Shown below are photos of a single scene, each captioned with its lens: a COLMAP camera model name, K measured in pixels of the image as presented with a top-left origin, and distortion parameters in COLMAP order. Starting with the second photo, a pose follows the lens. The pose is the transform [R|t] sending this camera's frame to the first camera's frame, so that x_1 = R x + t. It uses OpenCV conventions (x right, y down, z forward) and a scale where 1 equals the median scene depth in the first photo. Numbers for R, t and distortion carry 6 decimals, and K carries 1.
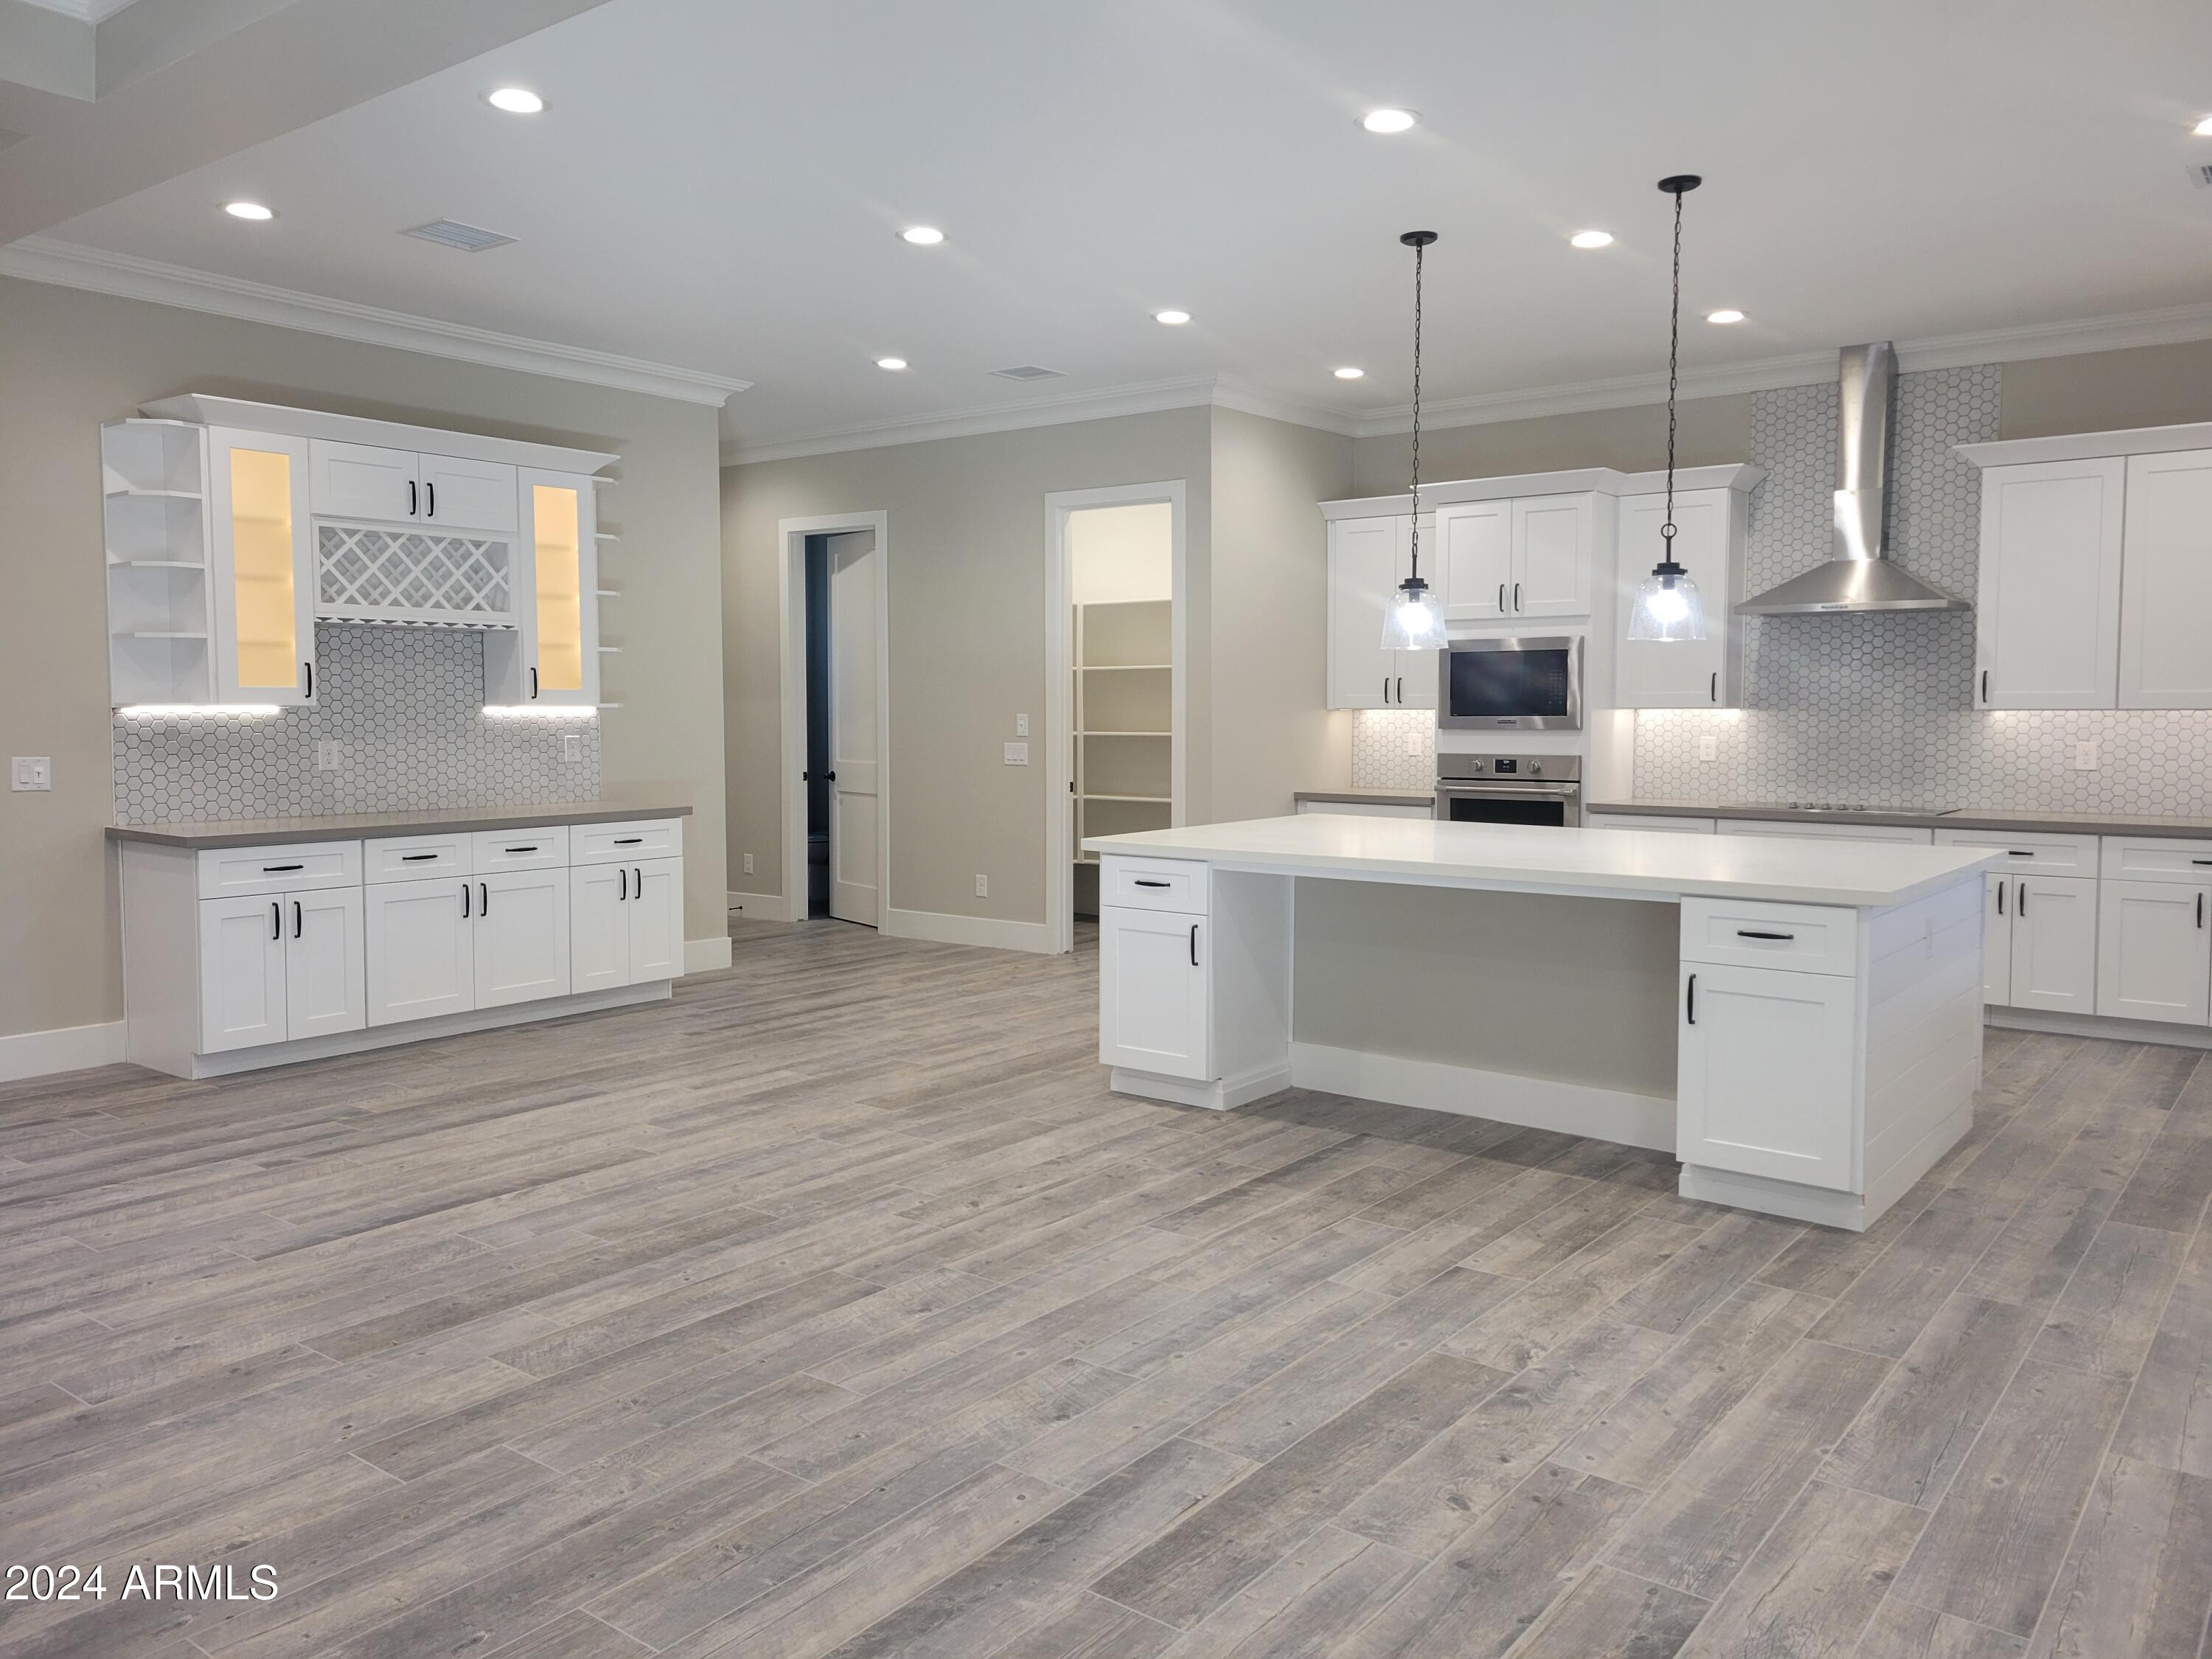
lens RADIAL K [[1647.6, 0, 1091.5], [0, 1647.6, 790.8], [0, 0, 1]] dist [0.057230, -0.028745]
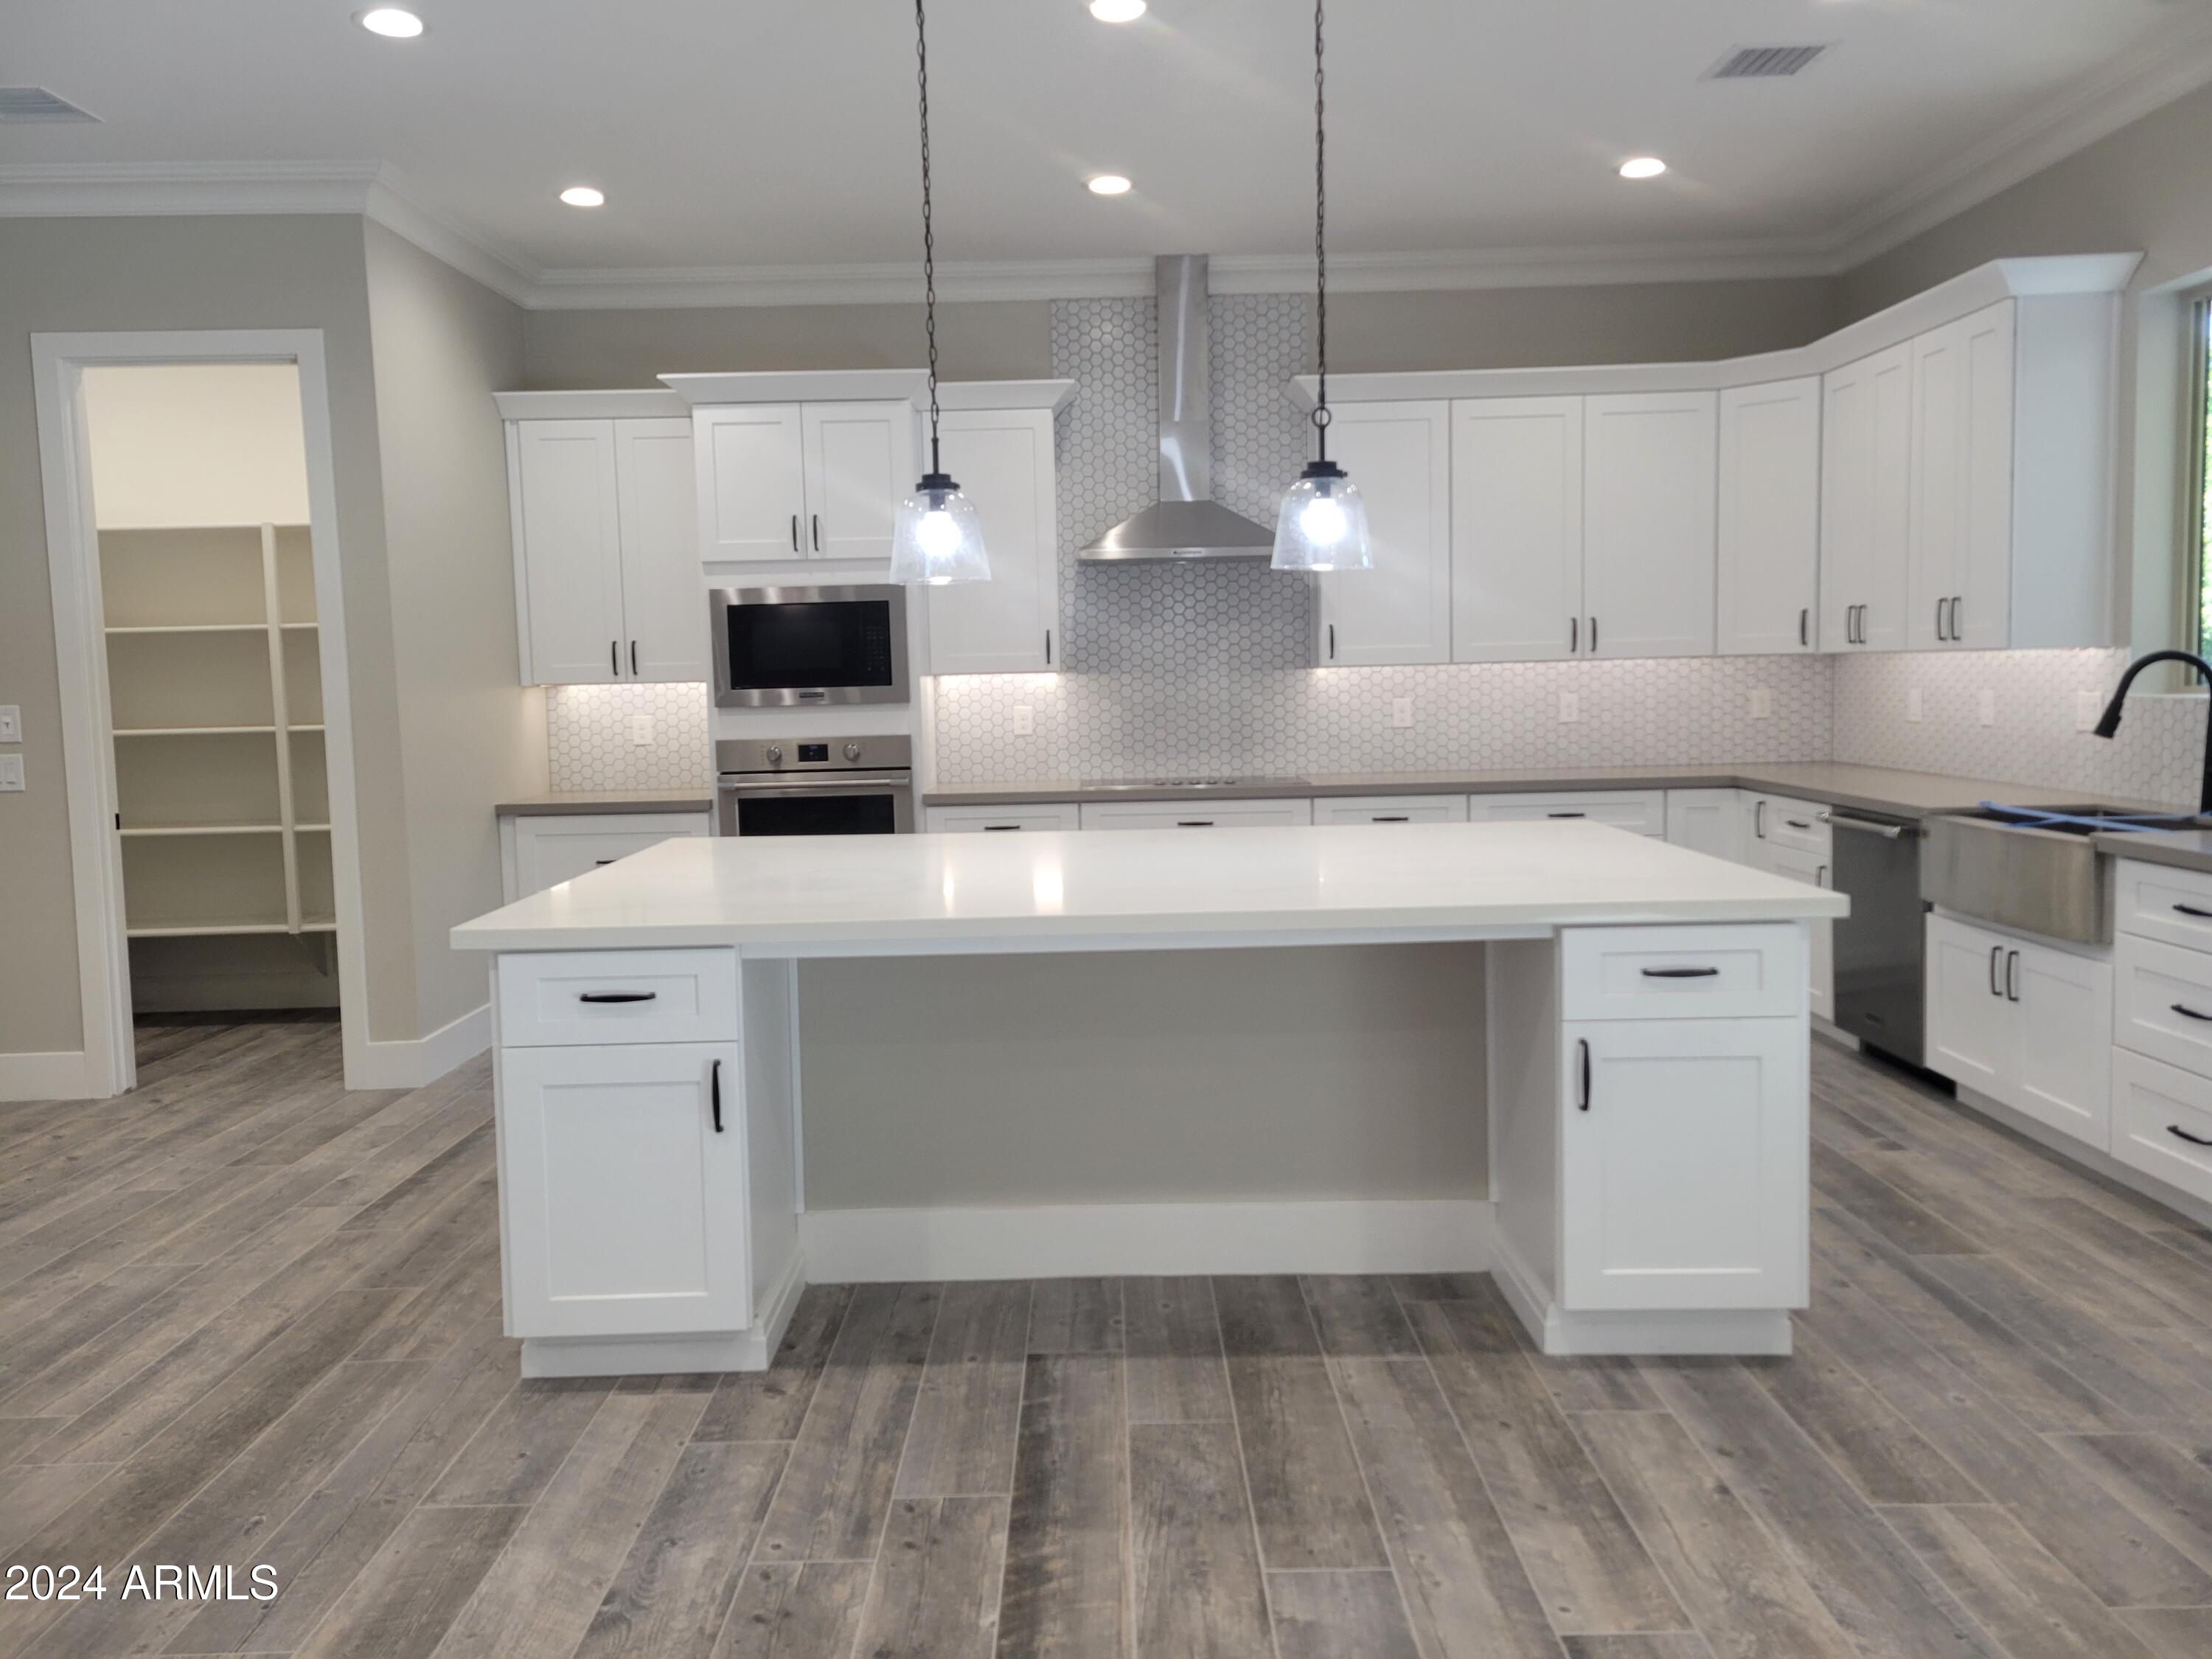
lens RADIAL K [[1647.6, 0, 1096.5], [0, 1647.6, 789.7], [0, 0, 1]] dist [0.057230, -0.028745]
pose [[0.789801, -0.063590, 0.610058, -0.188548], [0.056722, 0.997921, 0.030585, -0.022808], [-0.610735, 0.010447, 0.791766, 0.512676]]
